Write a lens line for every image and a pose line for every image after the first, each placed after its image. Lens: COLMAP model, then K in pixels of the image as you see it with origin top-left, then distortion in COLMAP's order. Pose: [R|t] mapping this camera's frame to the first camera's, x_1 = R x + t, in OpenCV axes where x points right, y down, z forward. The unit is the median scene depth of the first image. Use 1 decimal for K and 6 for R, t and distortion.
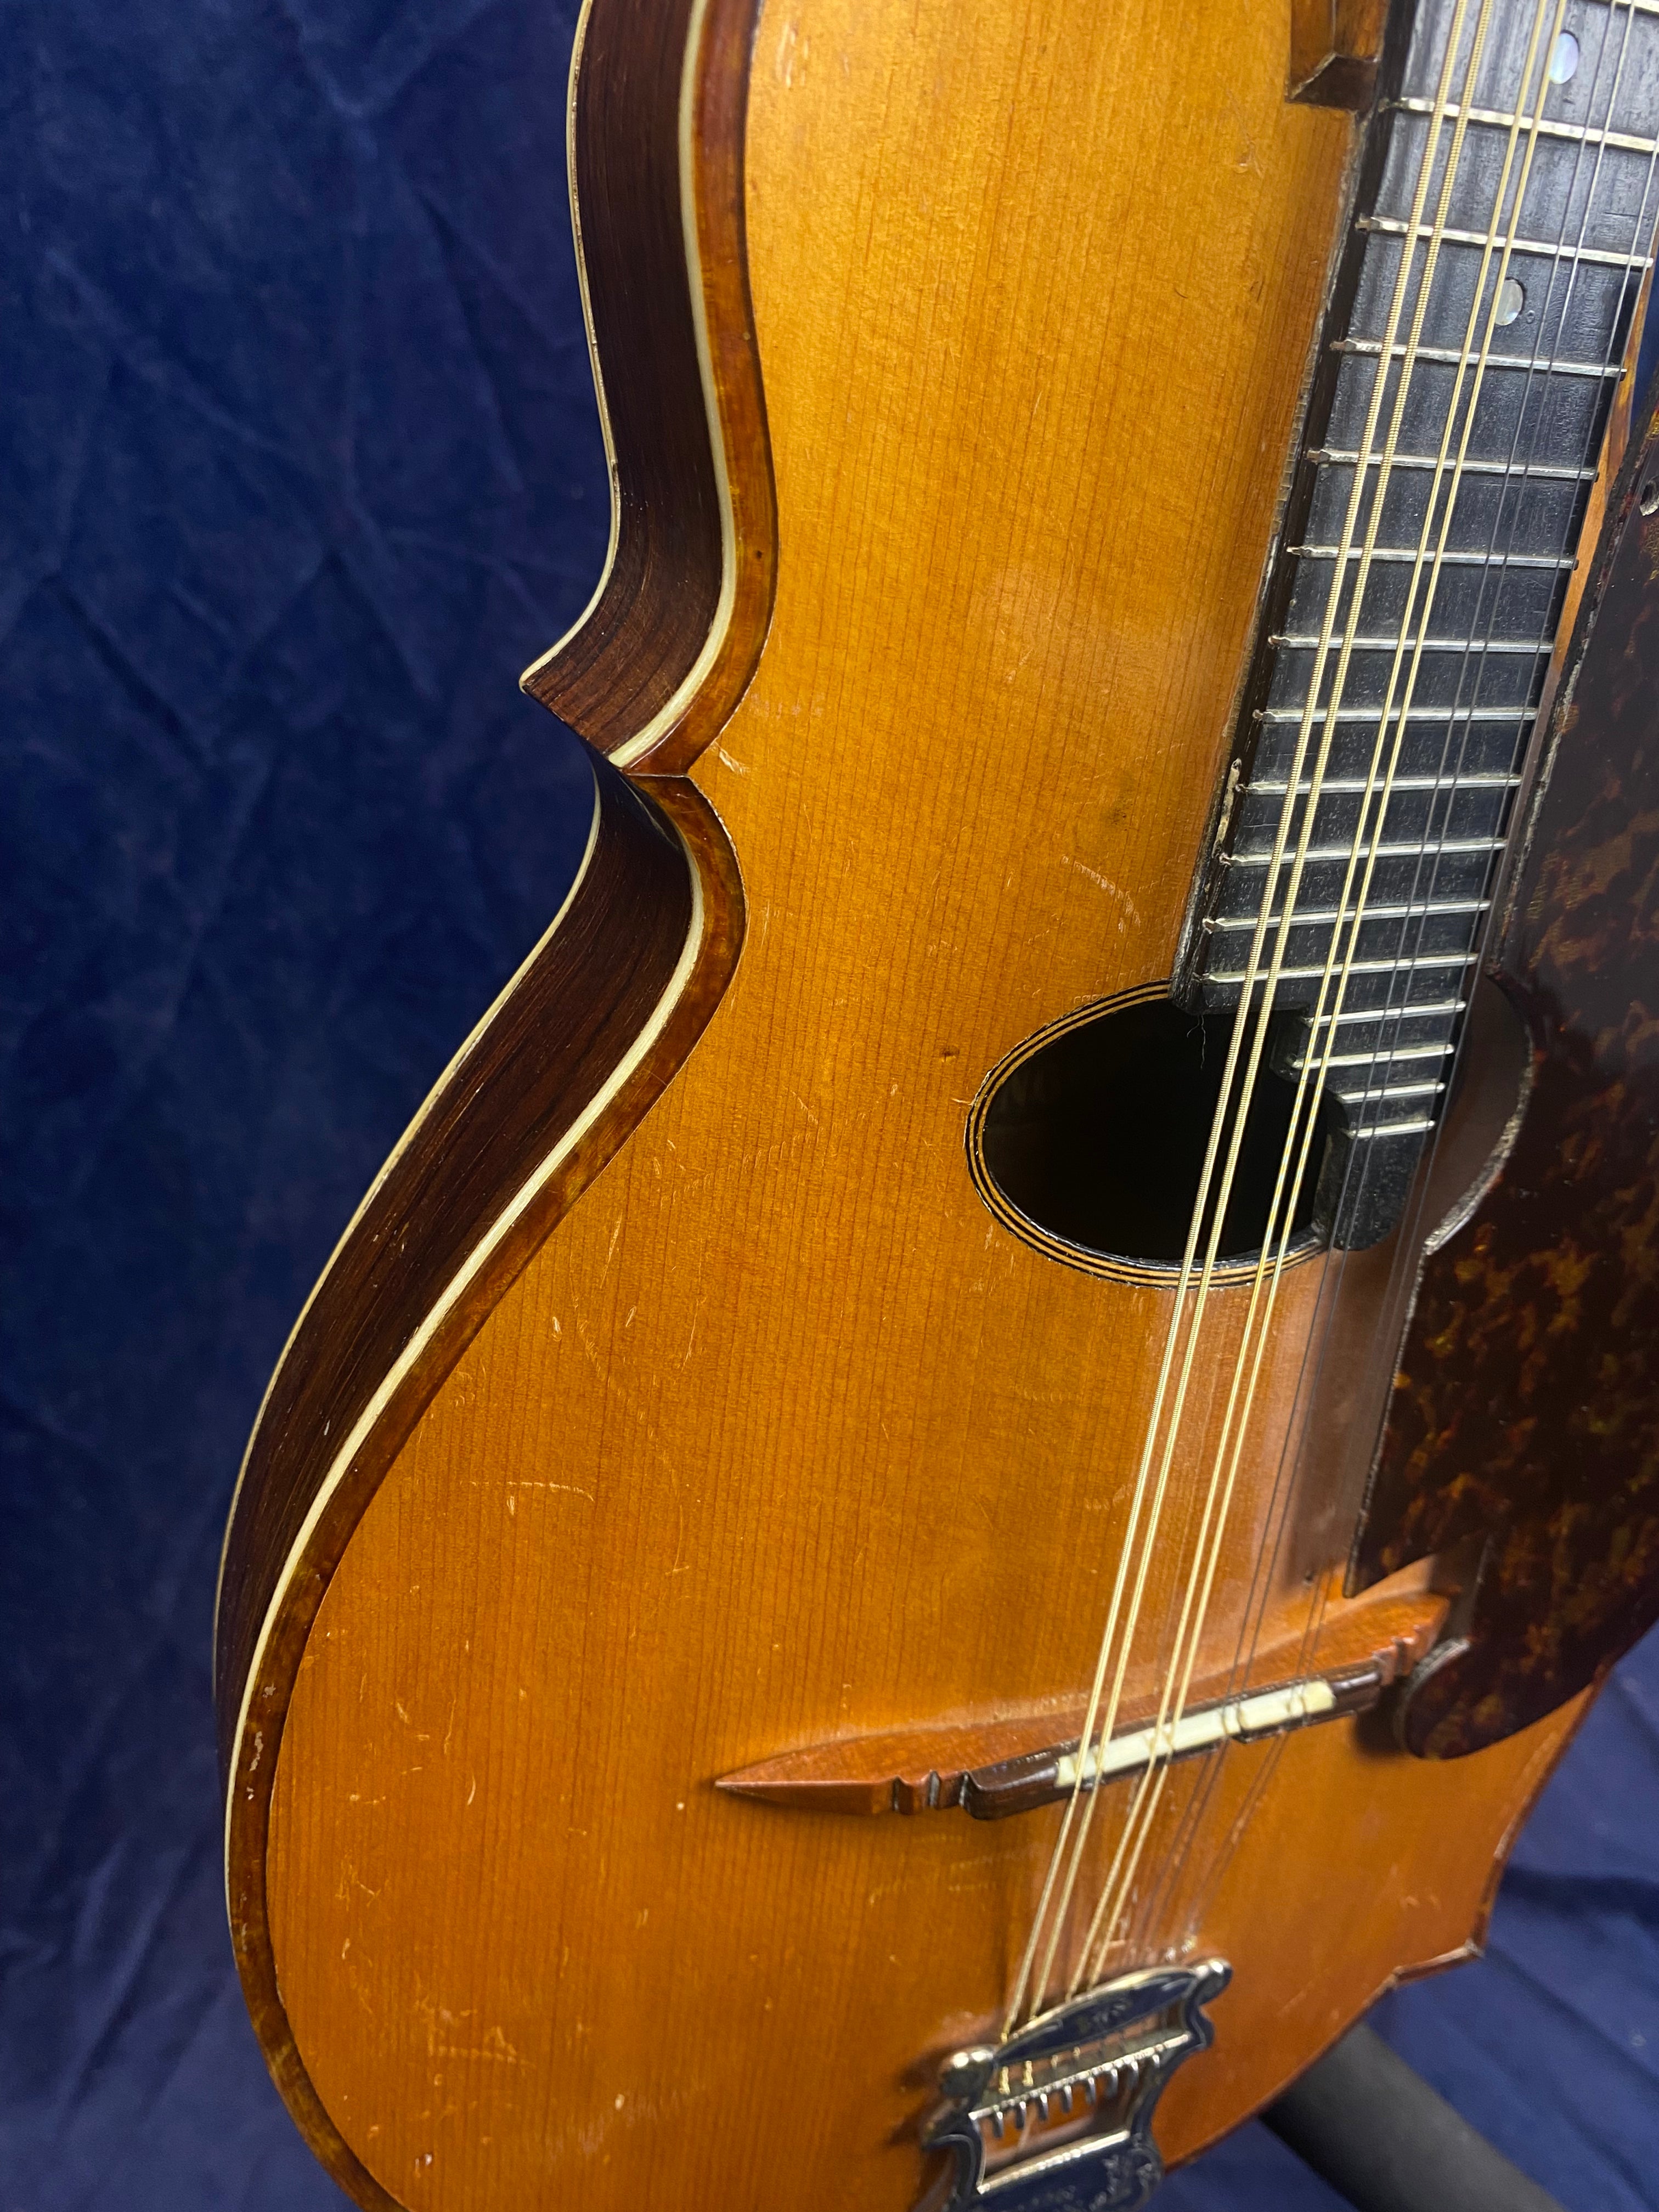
lens RADIAL K [[1721.4, 0, 831.7], [0, 1721.4, 1105.8], [0, 0, 1]] dist [0.010952, -0.025427]
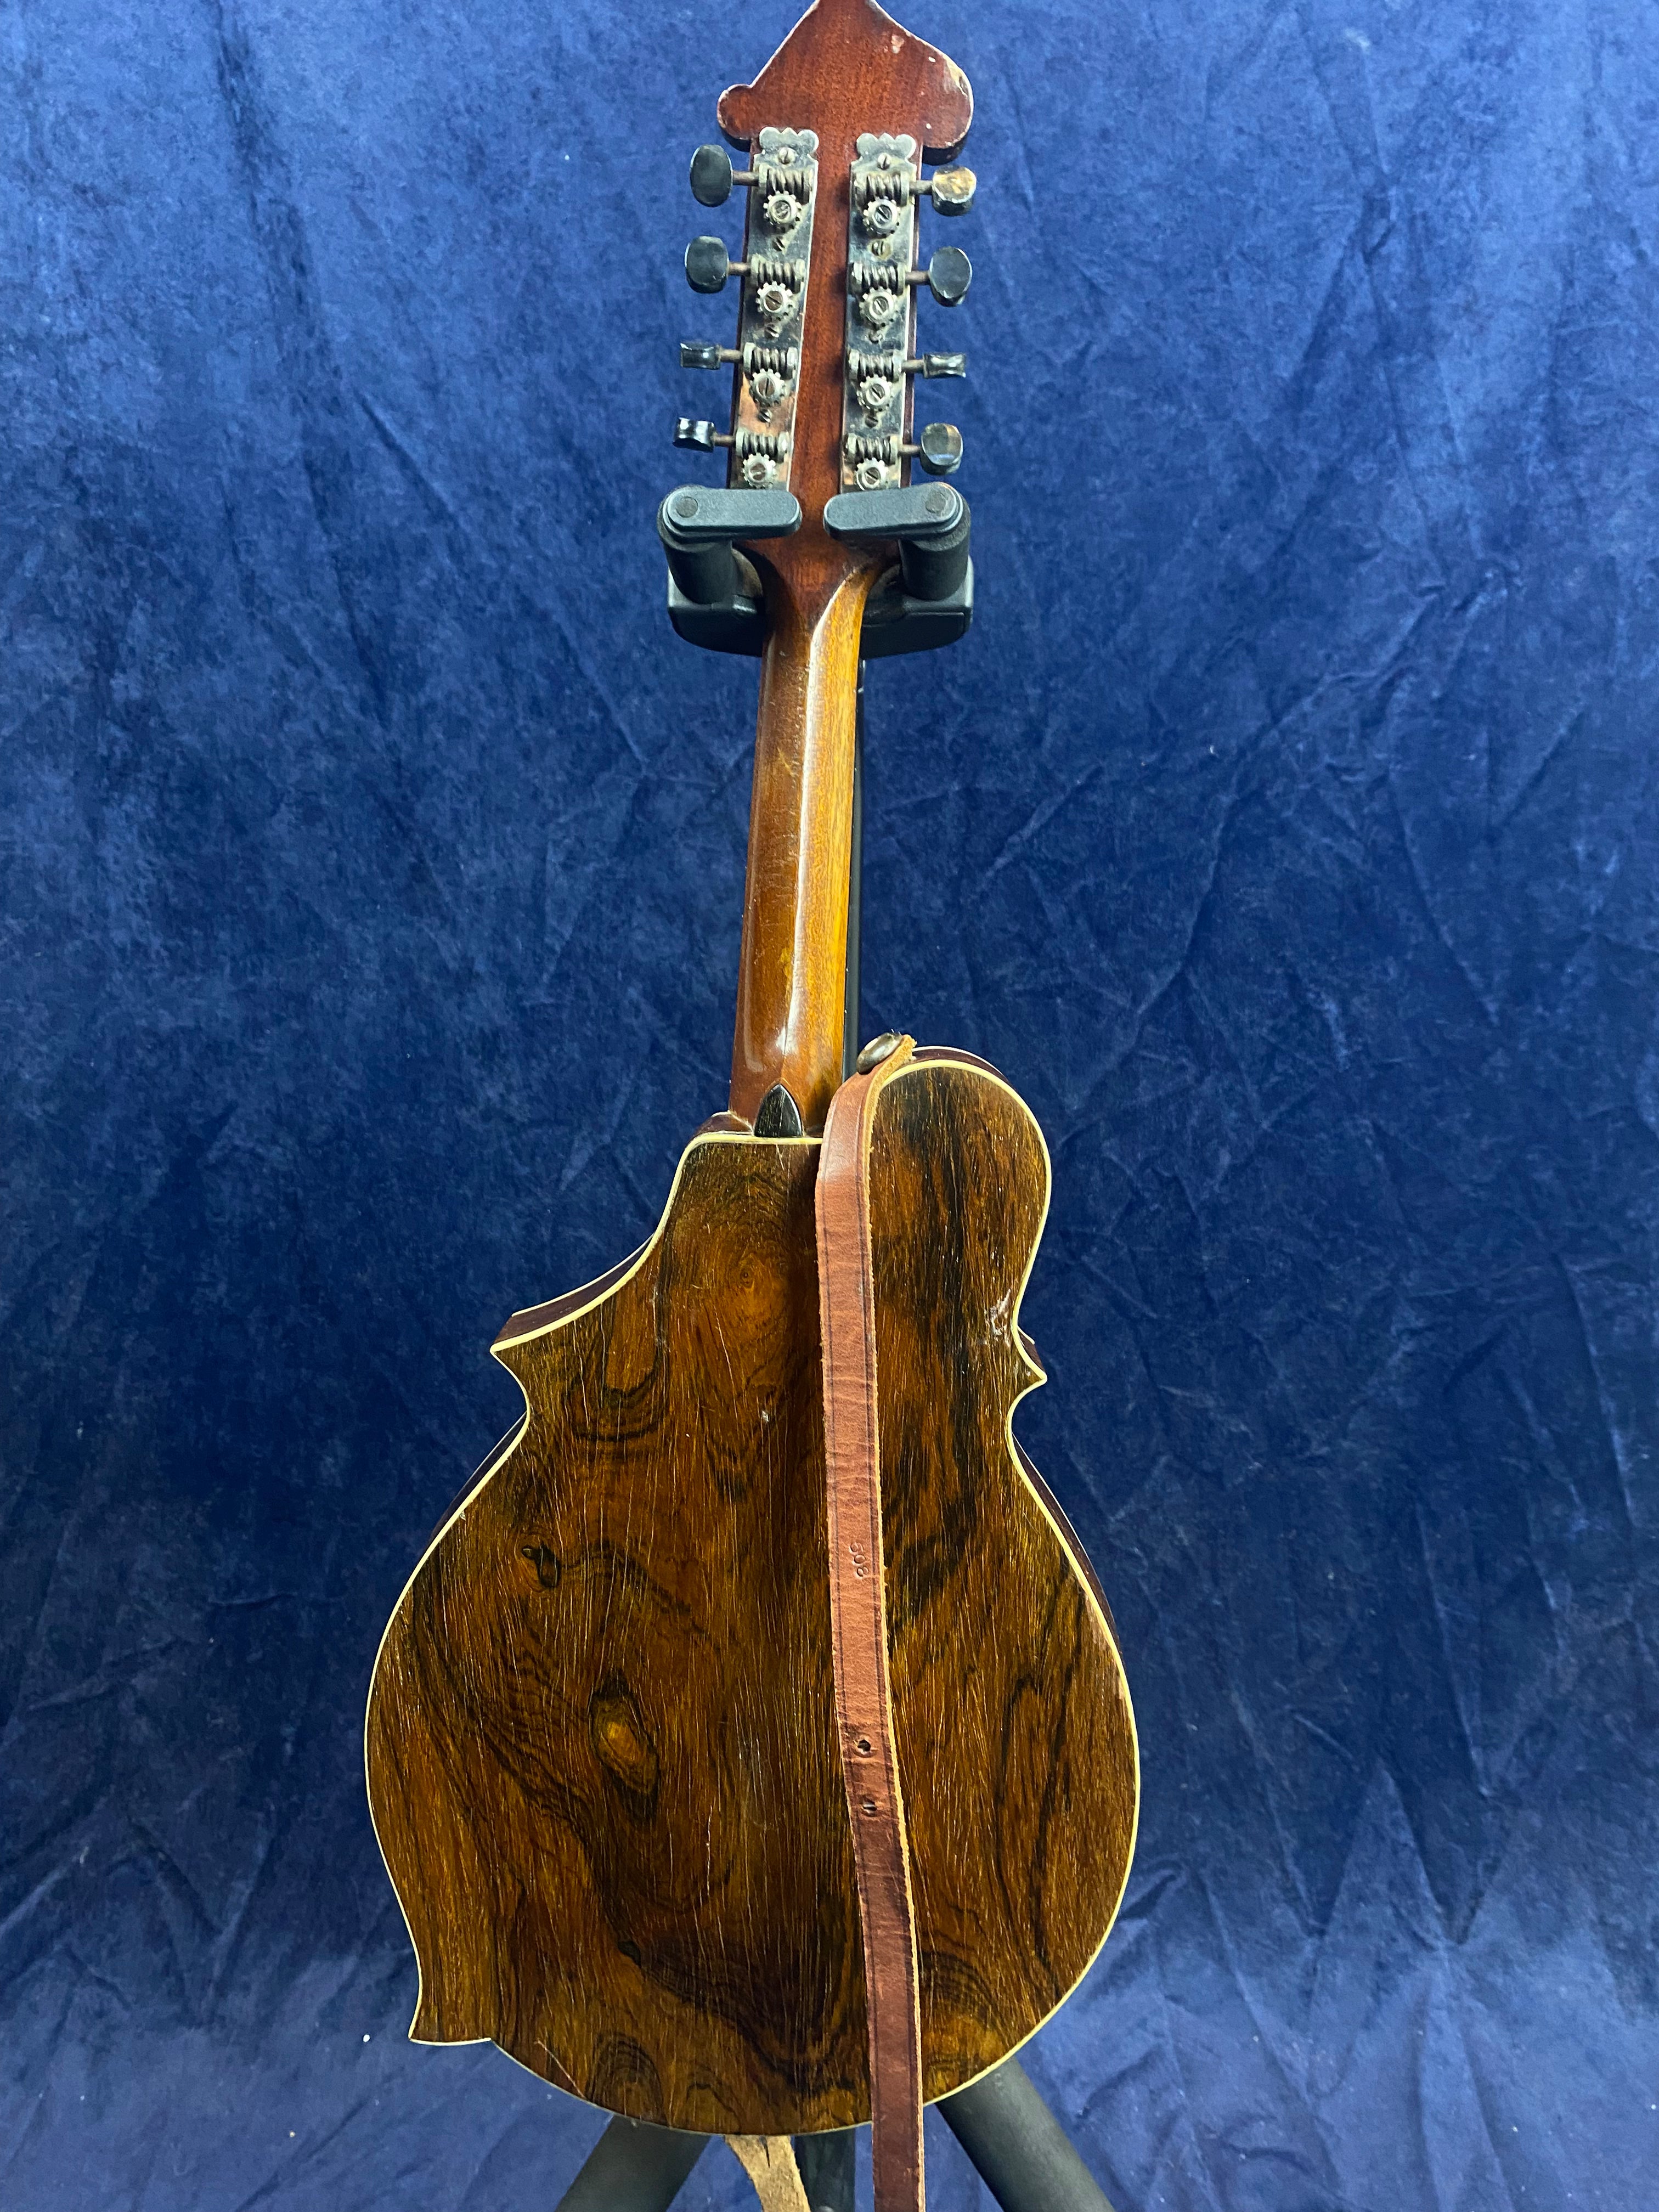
lens RADIAL K [[1721.4, 0, 834.8], [0, 1721.4, 1100.0], [0, 0, 1]] dist [0.010952, -0.025427]
pose [[0.901055, 0.058210, -0.429780, 0.550564], [-0.173433, 0.956632, -0.234043, 0.033518], [0.397518, 0.285424, 0.872074, -0.517126]]
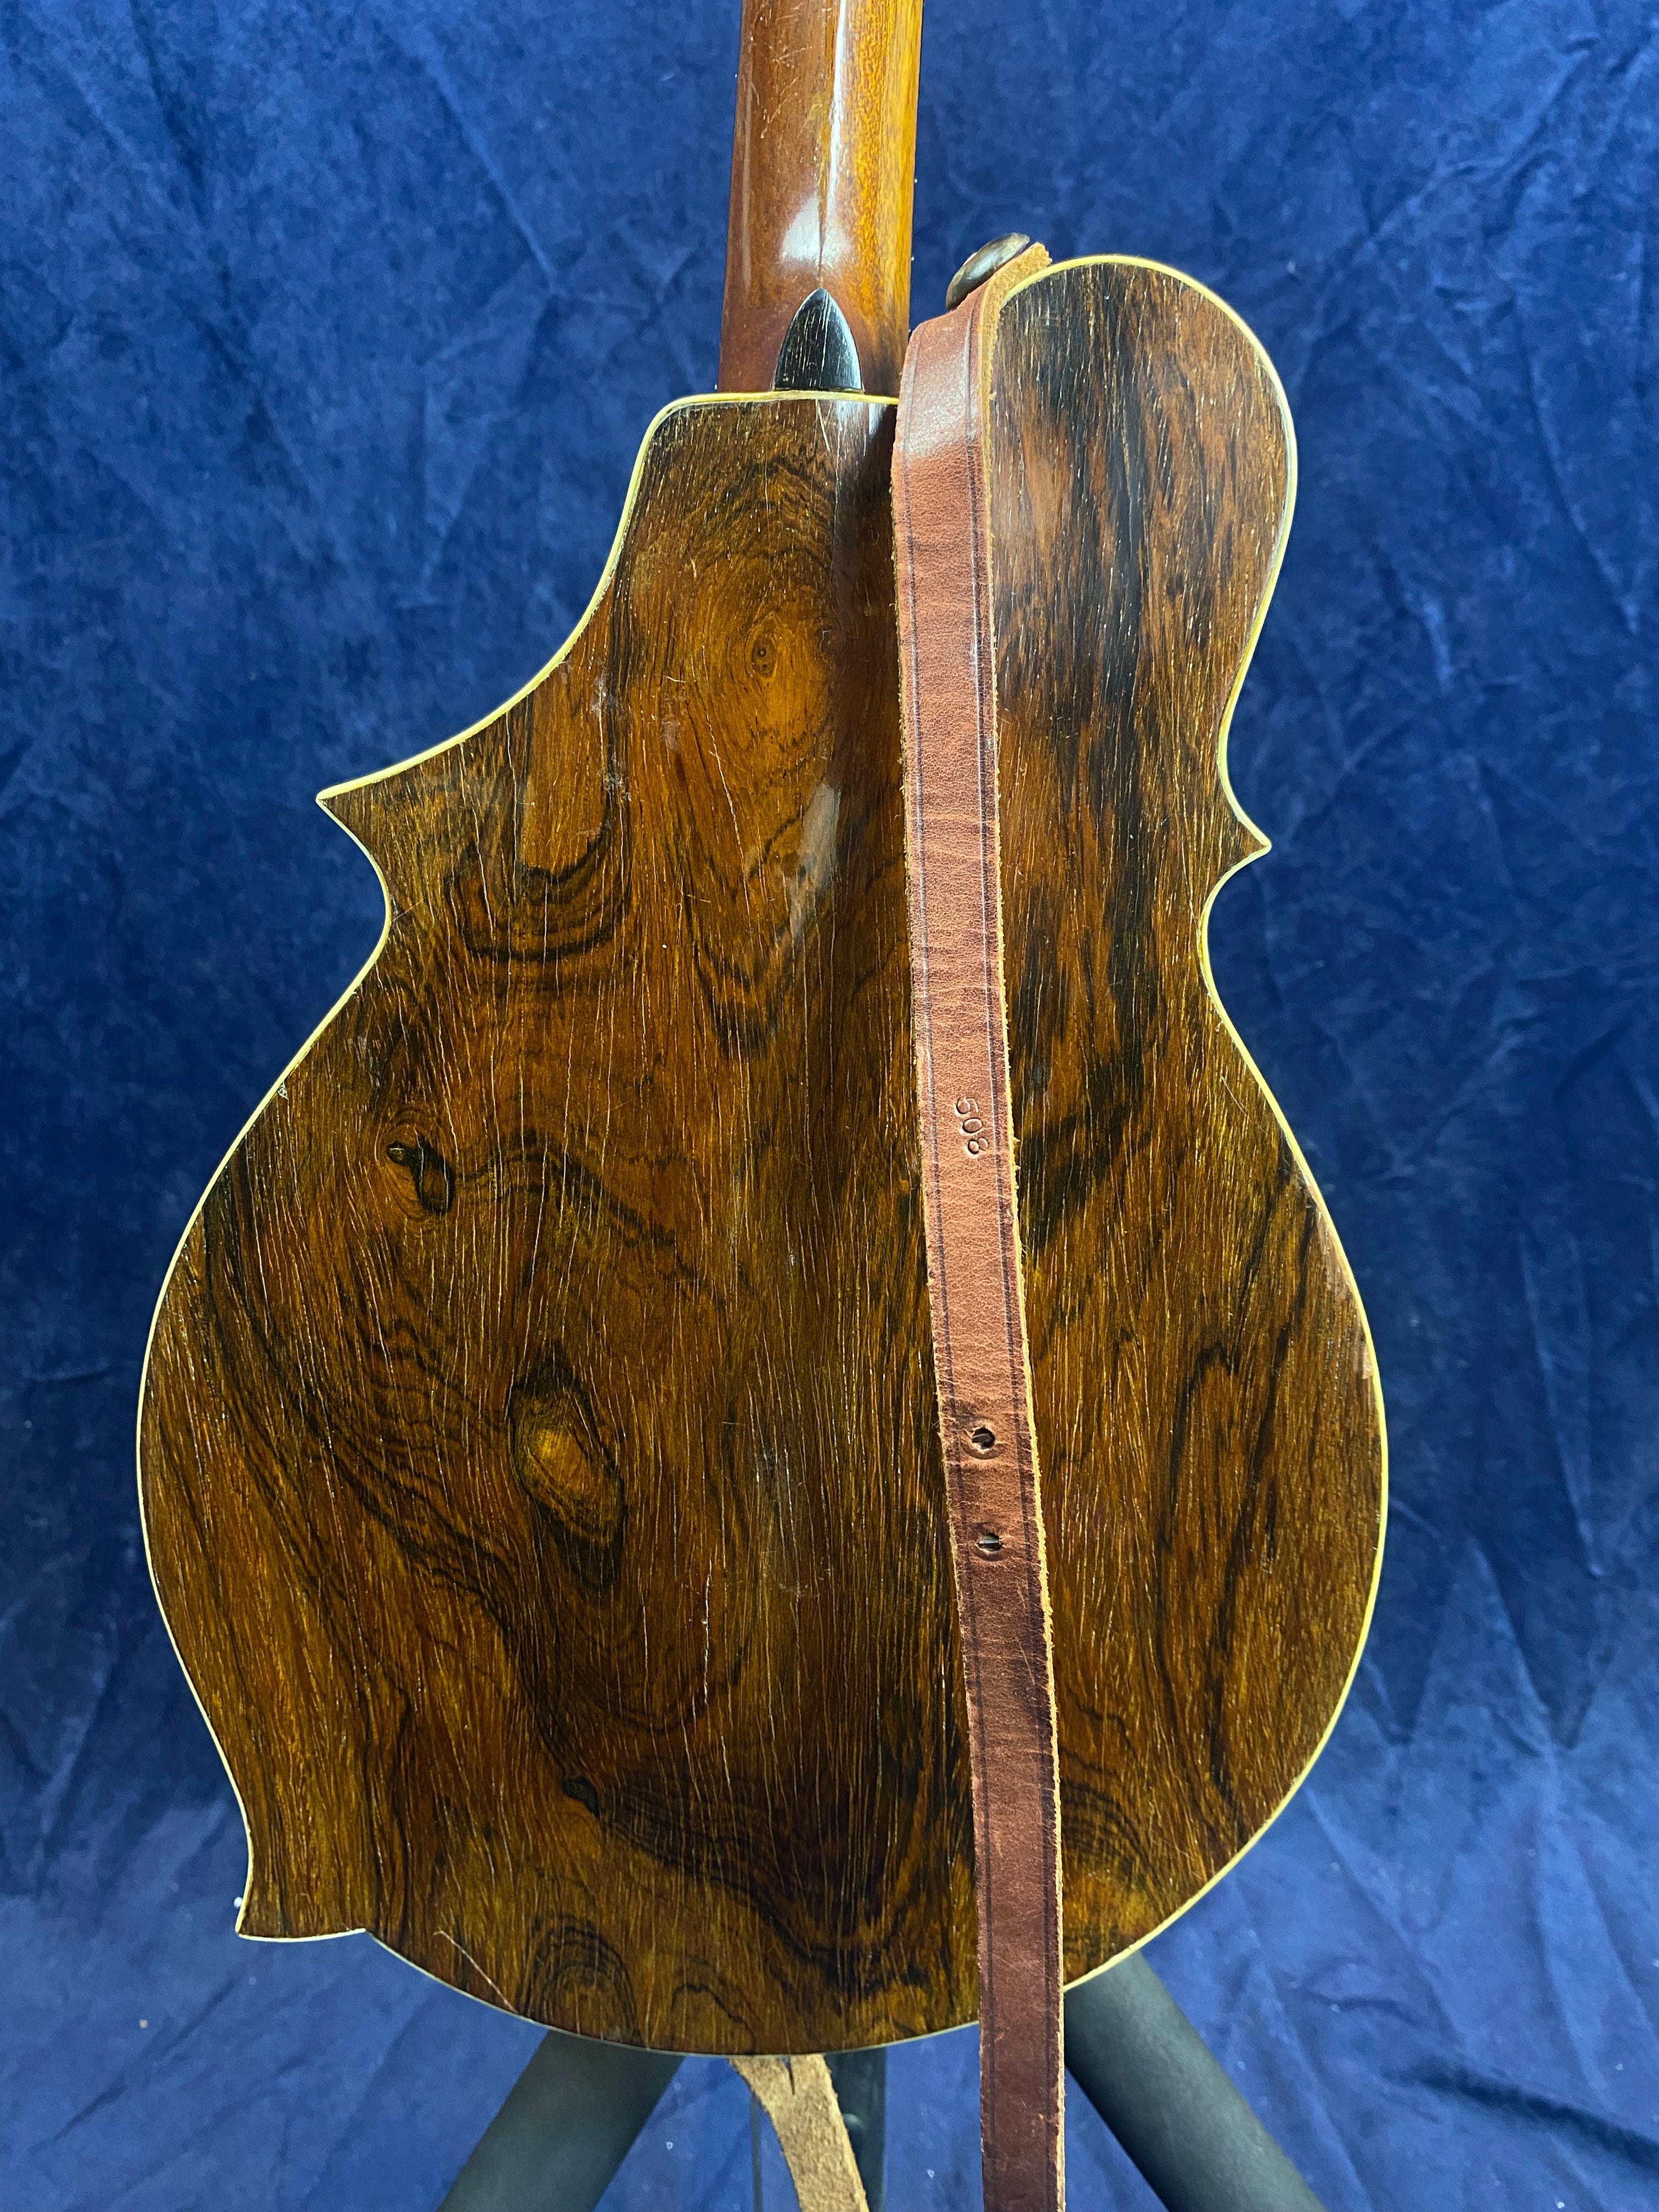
lens RADIAL K [[1721.4, 0, 823.9], [0, 1721.4, 1094.7], [0, 0, 1]] dist [0.010952, -0.025427]
pose [[0.919786, 0.082036, -0.383750, 0.356109], [-0.154219, 0.974789, -0.161253, 0.126464], [0.360847, 0.207500, 0.909249, -0.165768]]
